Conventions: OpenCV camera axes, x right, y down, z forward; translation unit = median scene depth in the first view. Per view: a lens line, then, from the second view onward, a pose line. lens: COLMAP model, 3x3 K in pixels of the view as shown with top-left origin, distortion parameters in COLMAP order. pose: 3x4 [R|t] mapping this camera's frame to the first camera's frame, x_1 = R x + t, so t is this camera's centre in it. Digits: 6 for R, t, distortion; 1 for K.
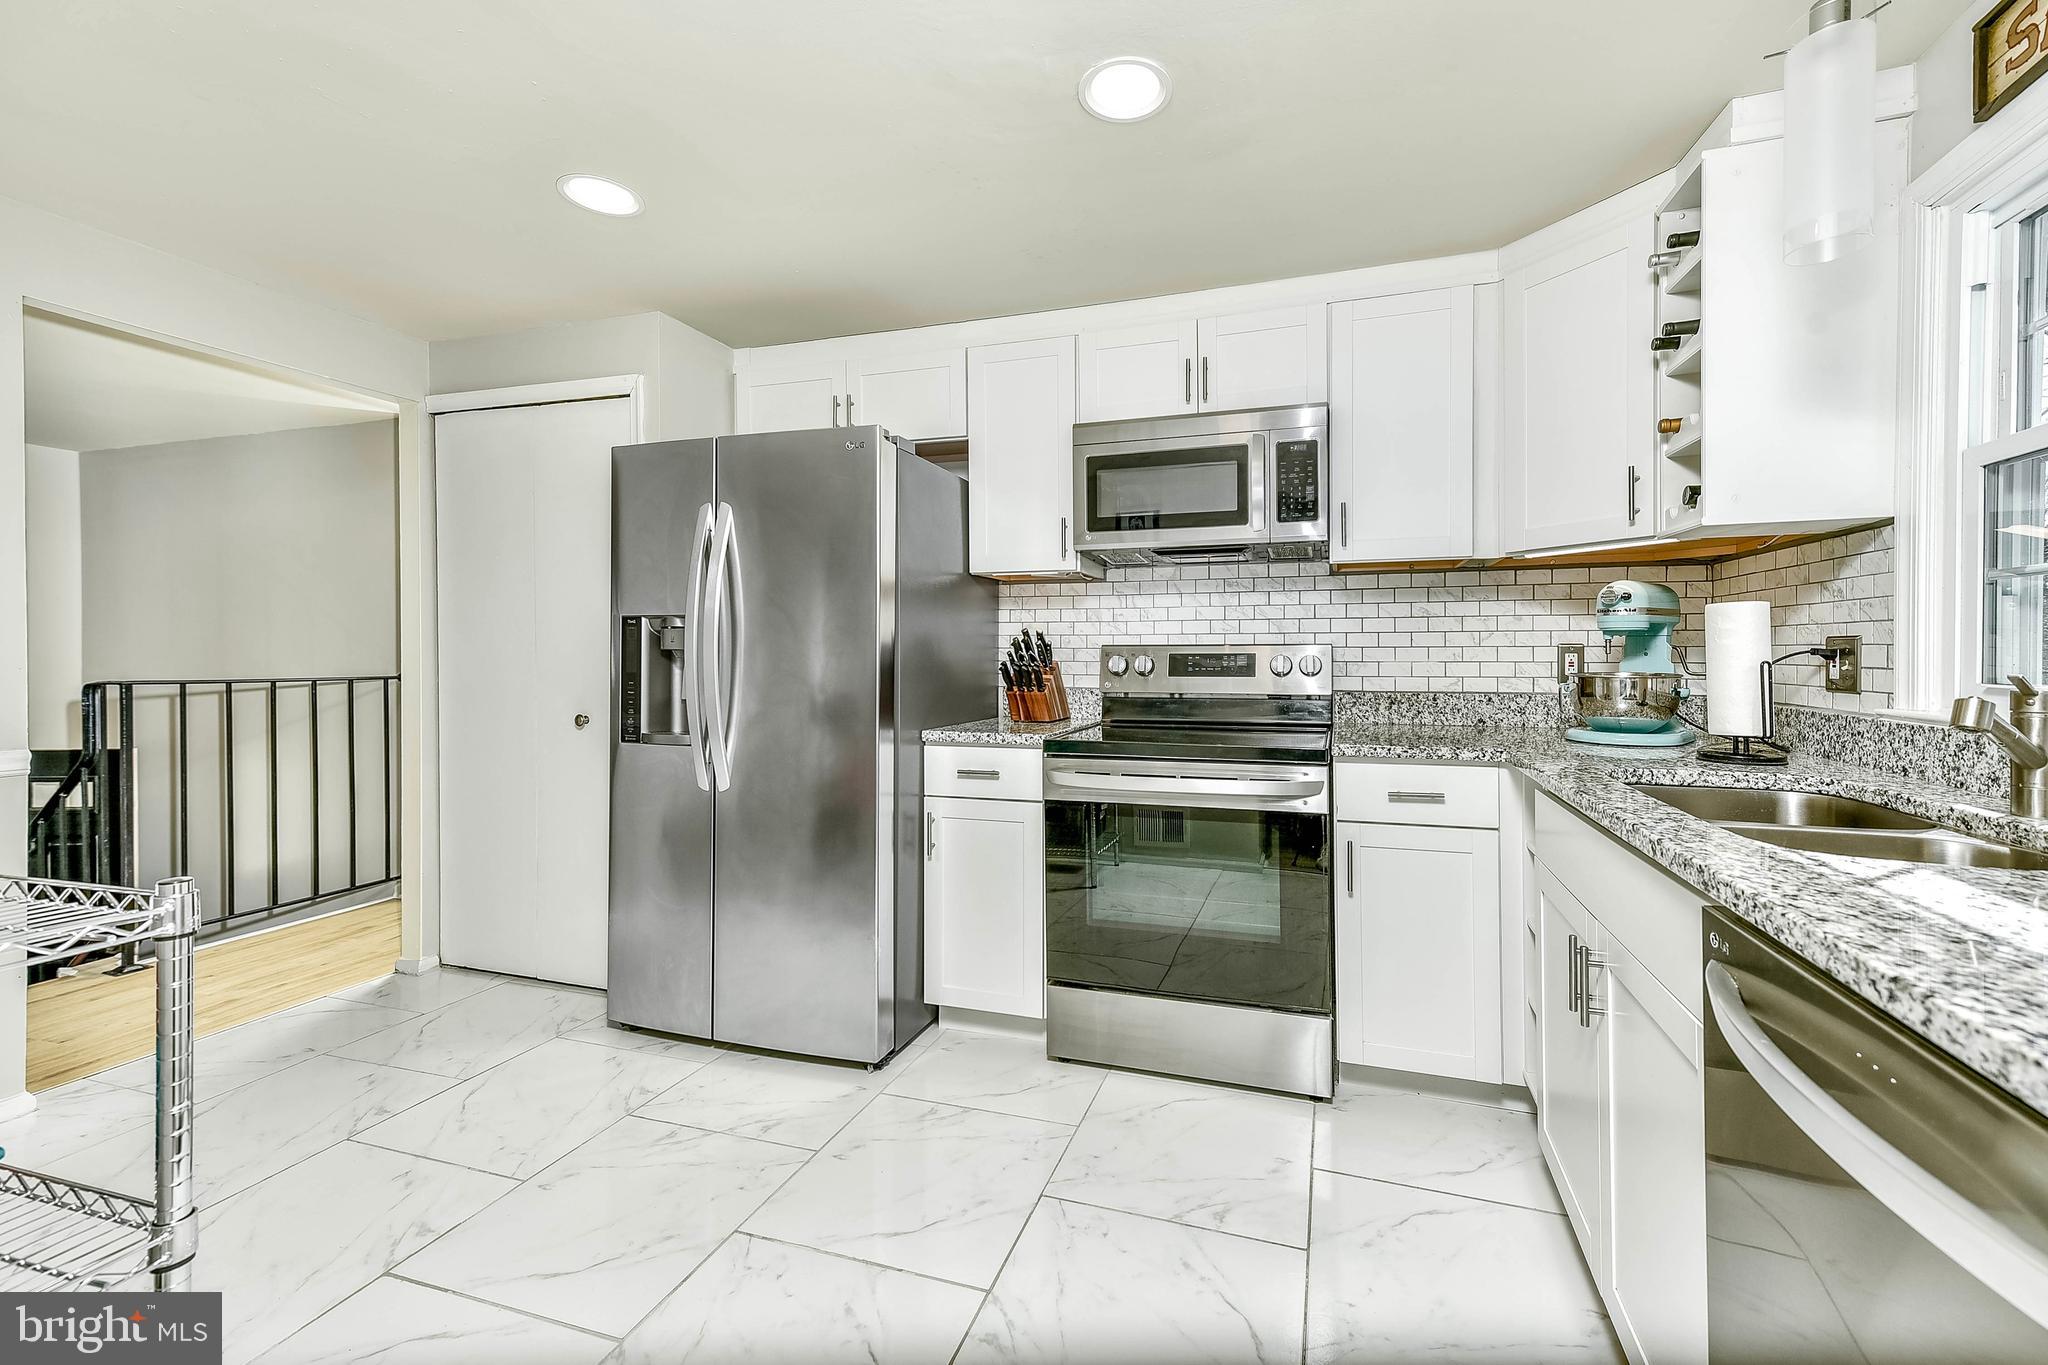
lens RADIAL K [[816.9, 0, 1019.8], [0, 816.9, 663.6], [0, 0, 1]] dist [0.014535, 0.000178]
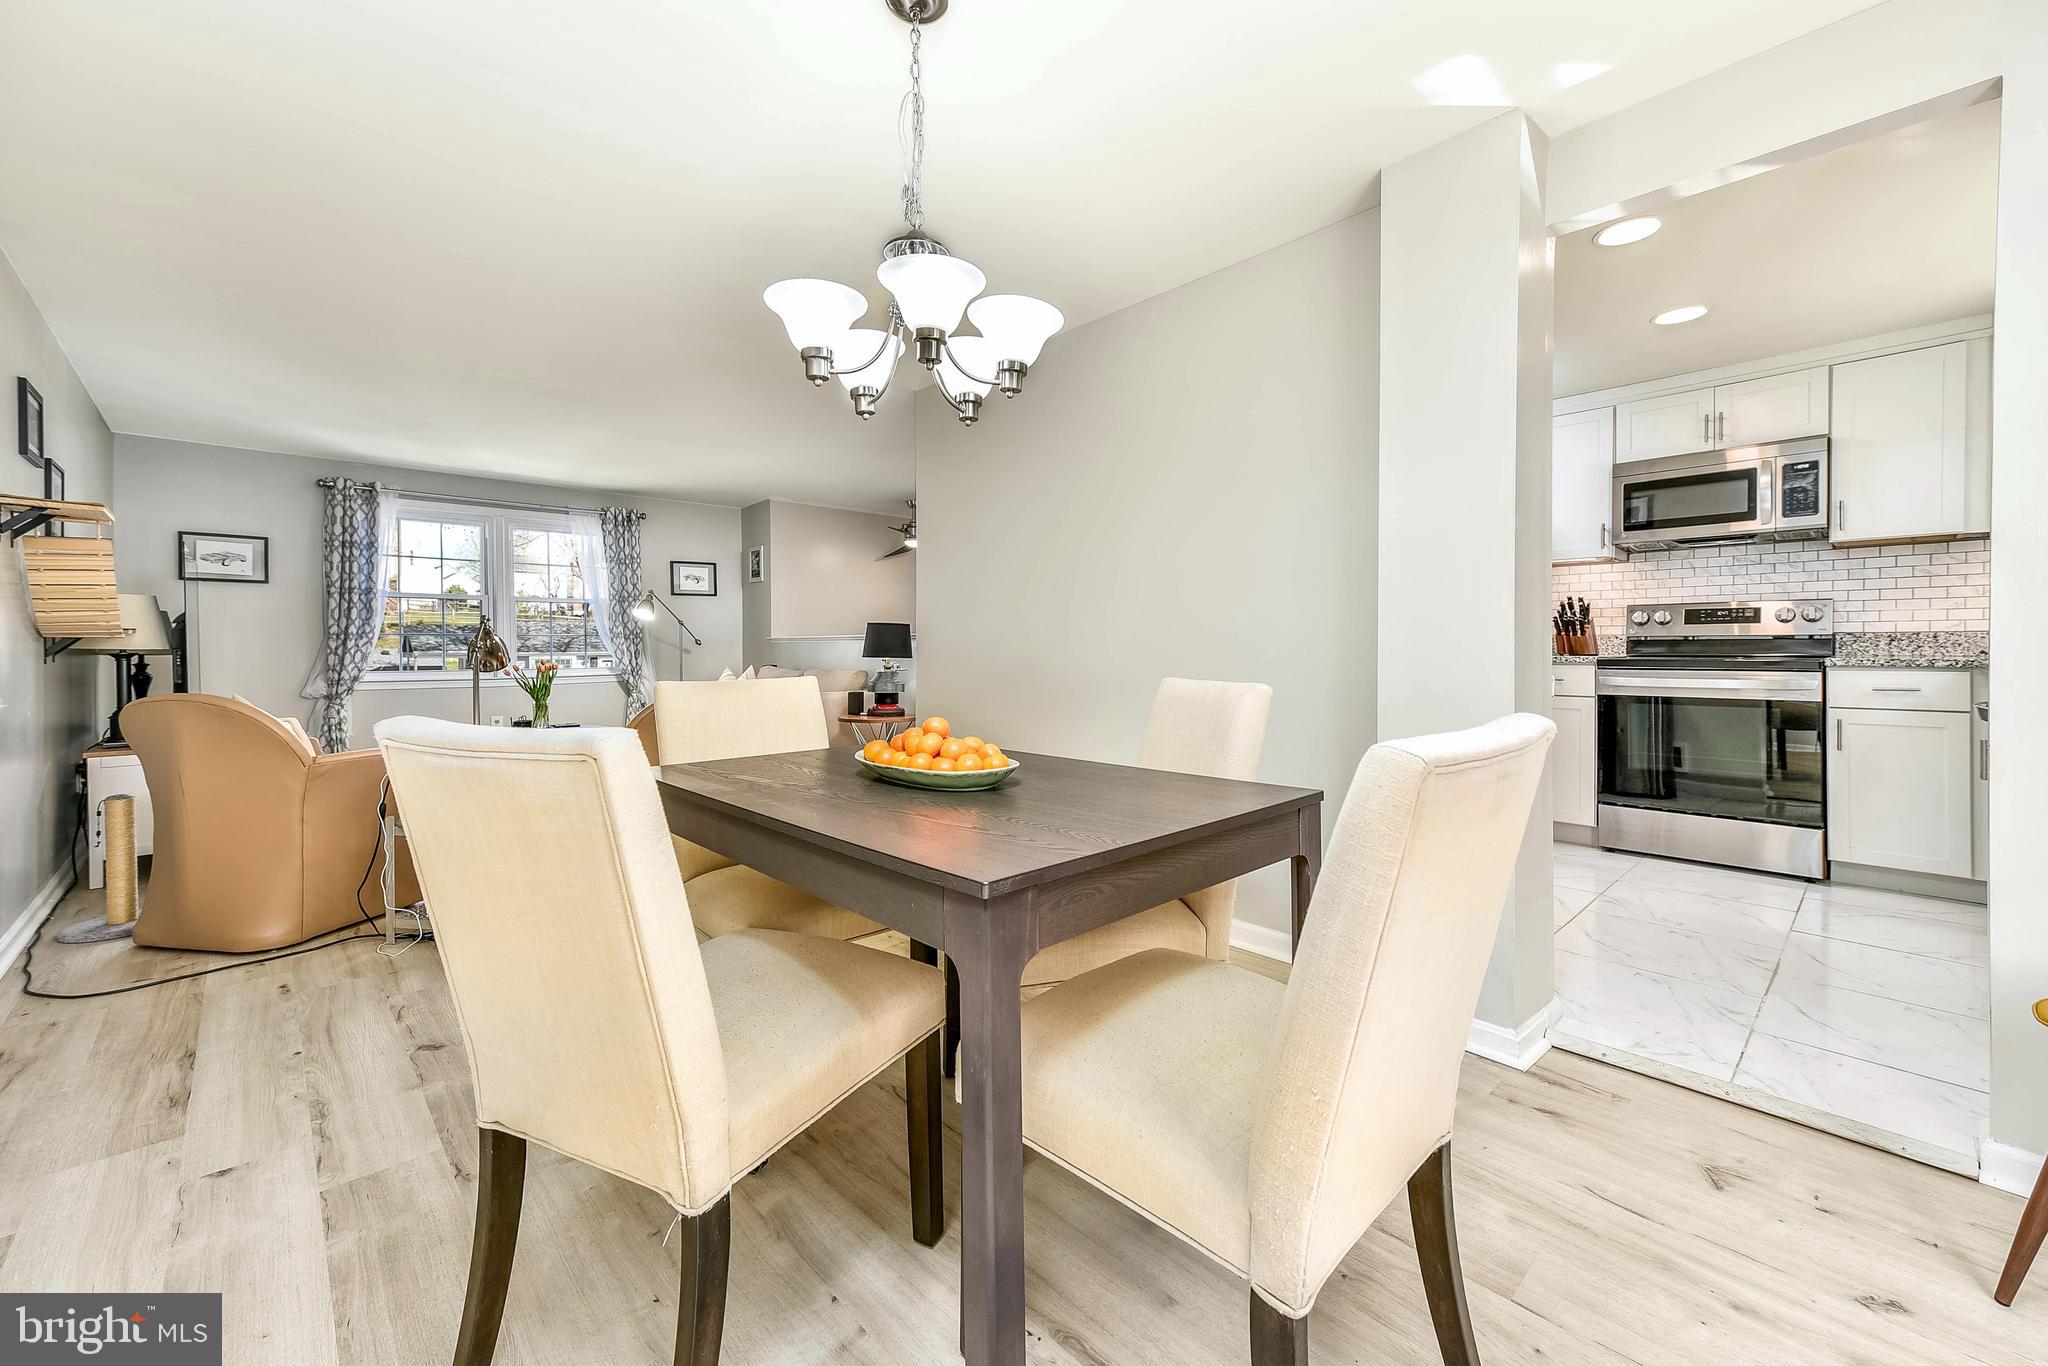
lens RADIAL K [[816.9, 0, 1019.8], [0, 816.9, 664.1], [0, 0, 1]] dist [0.014535, 0.000178]
pose [[0.903114, 0.002941, -0.429391, -0.277480], [0.004156, 0.999870, 0.015590, 0.062123], [0.429381, -0.015864, 0.902984, -0.914491]]
